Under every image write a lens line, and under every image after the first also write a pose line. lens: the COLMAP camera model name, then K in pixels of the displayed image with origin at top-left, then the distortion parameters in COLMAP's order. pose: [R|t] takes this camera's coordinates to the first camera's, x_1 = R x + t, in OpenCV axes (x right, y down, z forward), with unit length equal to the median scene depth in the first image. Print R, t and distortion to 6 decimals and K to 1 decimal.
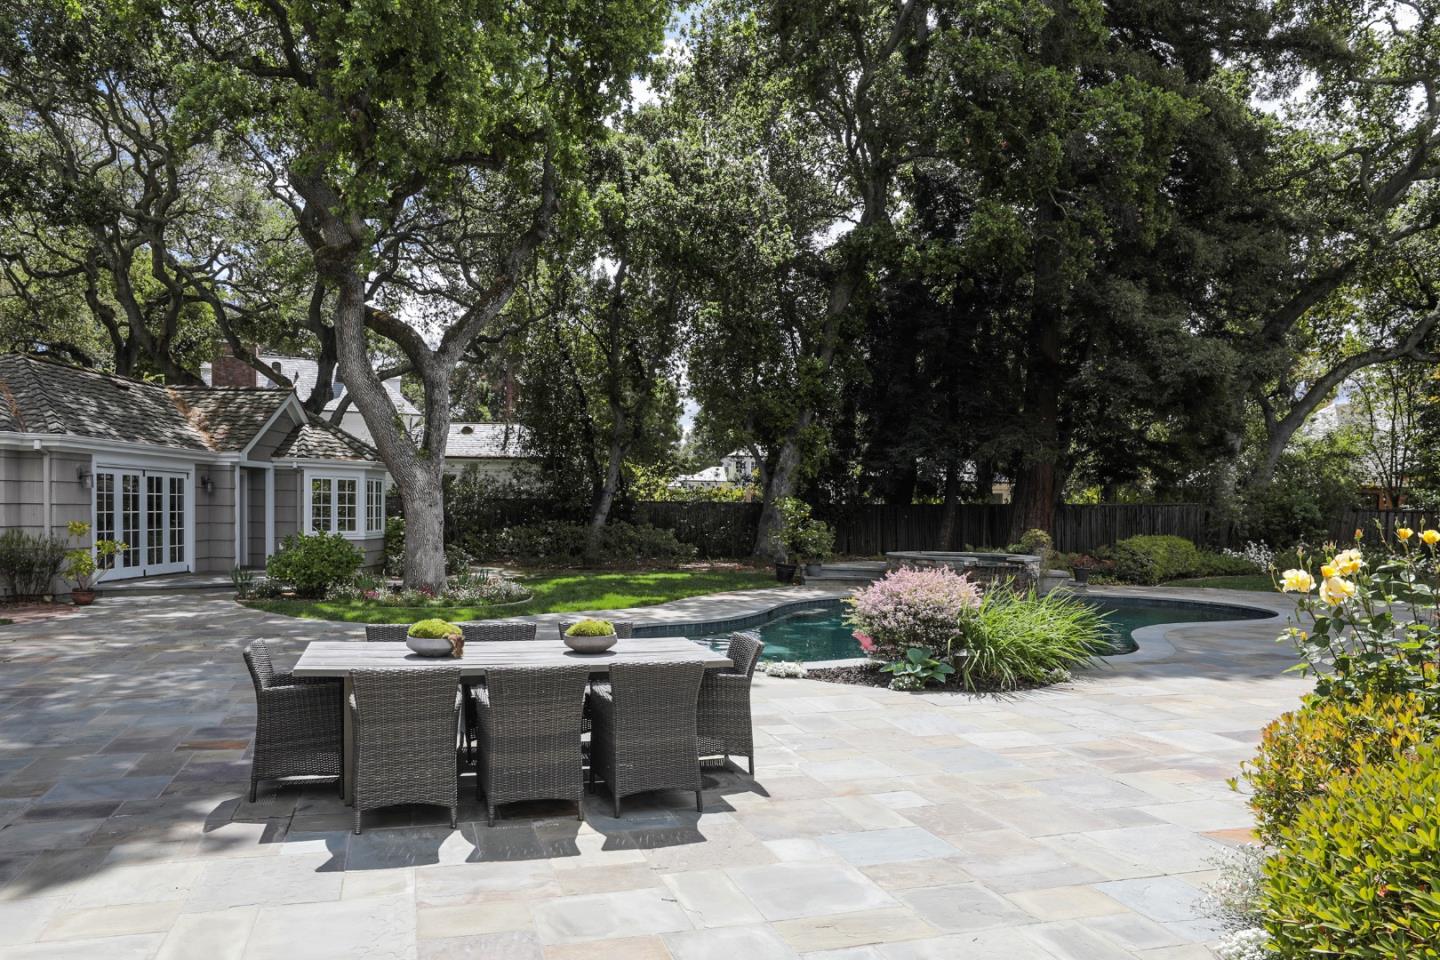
lens RADIAL K [[738.2, 0, 720.0], [0, 738.2, 480.0], [0, 0, 1]] dist [-0.002276, -0.000332]
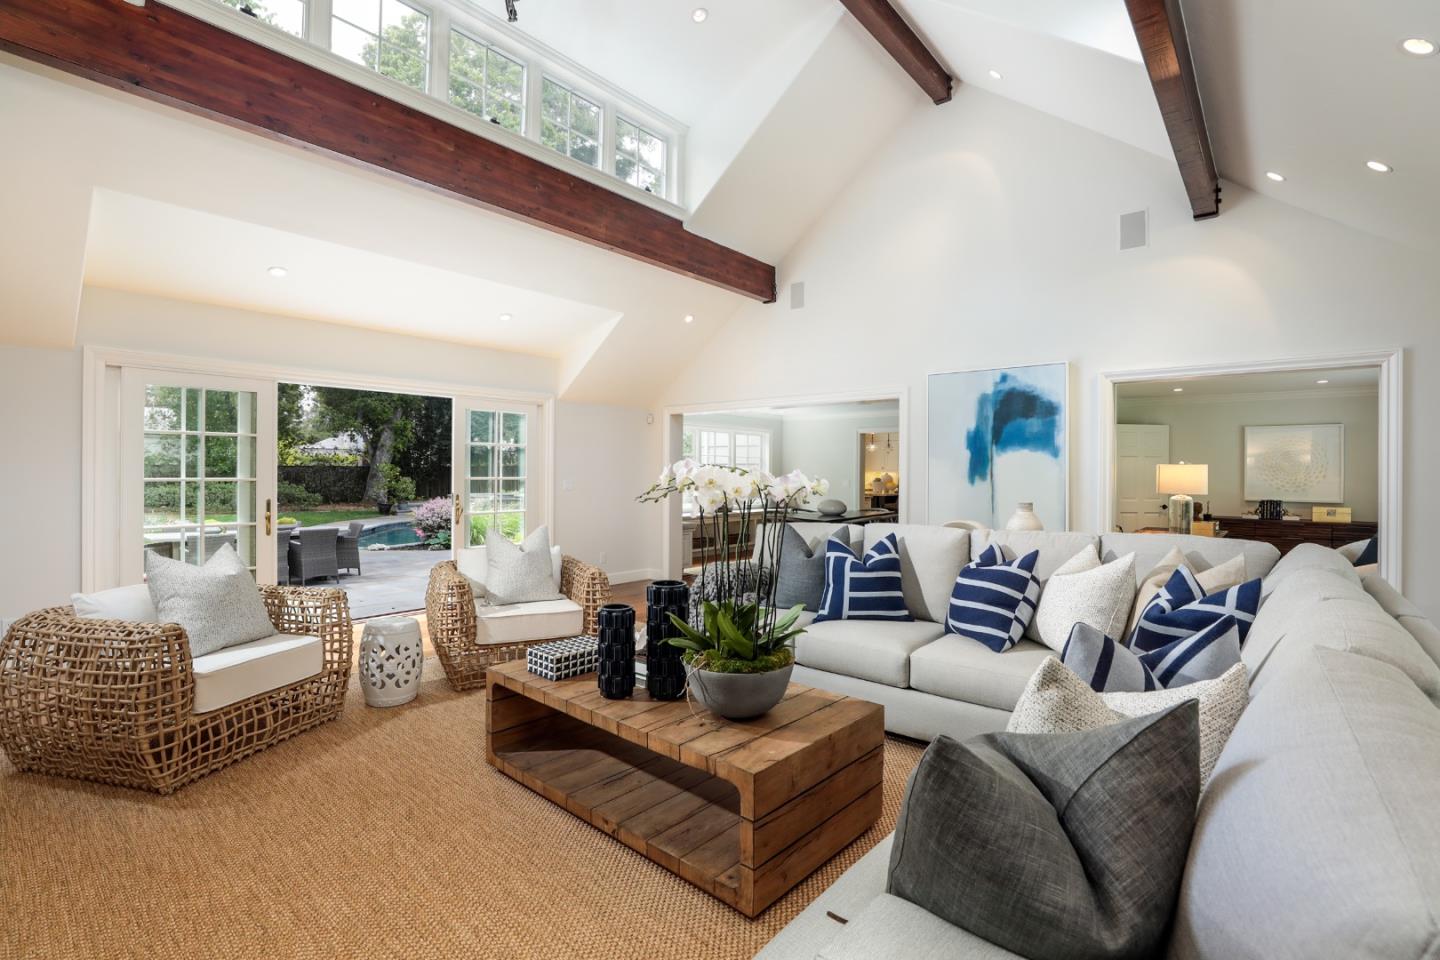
lens RADIAL K [[738.2, 0, 720.0], [0, 738.2, 480.0], [0, 0, 1]] dist [-0.002276, -0.000332]
pose [[0.884739, -0.017972, 0.465740, -0.014493], [-0.007656, 0.998561, 0.053077, -0.030270], [-0.466024, -0.050526, 0.883328, -0.751248]]
